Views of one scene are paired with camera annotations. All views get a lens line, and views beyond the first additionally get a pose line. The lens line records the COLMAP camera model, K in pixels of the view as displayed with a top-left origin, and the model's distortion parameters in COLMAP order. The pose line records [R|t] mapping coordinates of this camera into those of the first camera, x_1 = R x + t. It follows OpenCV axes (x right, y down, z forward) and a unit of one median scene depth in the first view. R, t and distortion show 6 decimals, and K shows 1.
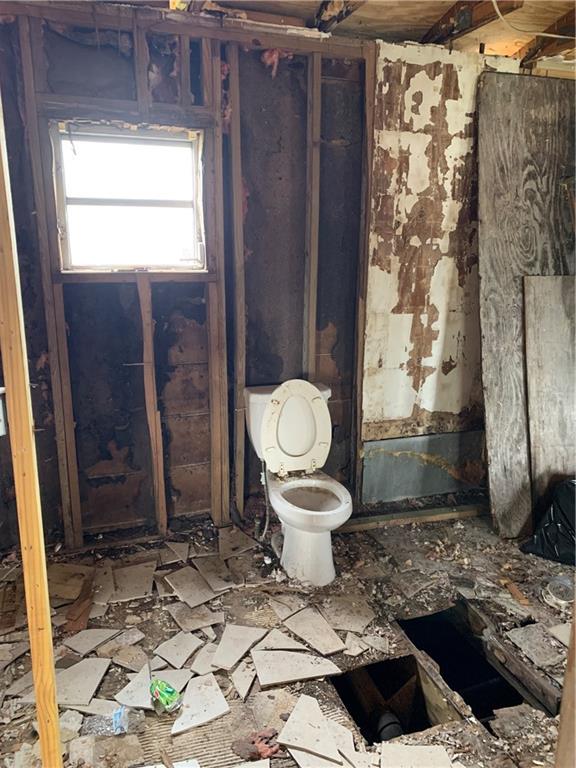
lens RADIAL K [[600.0, 0, 291.2], [0, 600.0, 382.8], [0, 0, 1]] dist [-0.005422, 0.000150]
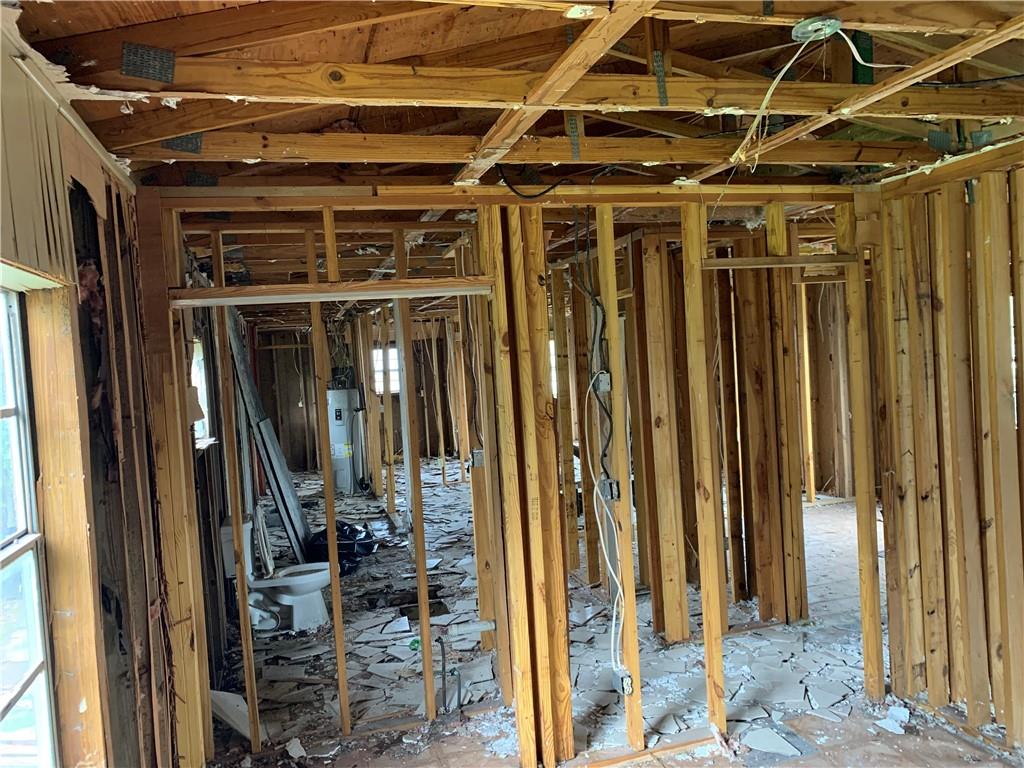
lens RADIAL K [[788.0, 0, 514.7], [0, 788.0, 375.6], [0, 0, 1]] dist [0.029273, -0.028027]
pose [[0.059107, -0.040900, 0.997413, -2.029512], [0.308040, 0.951147, 0.020748, -0.163427], [-0.949535, 0.306017, 0.068819, 0.233198]]
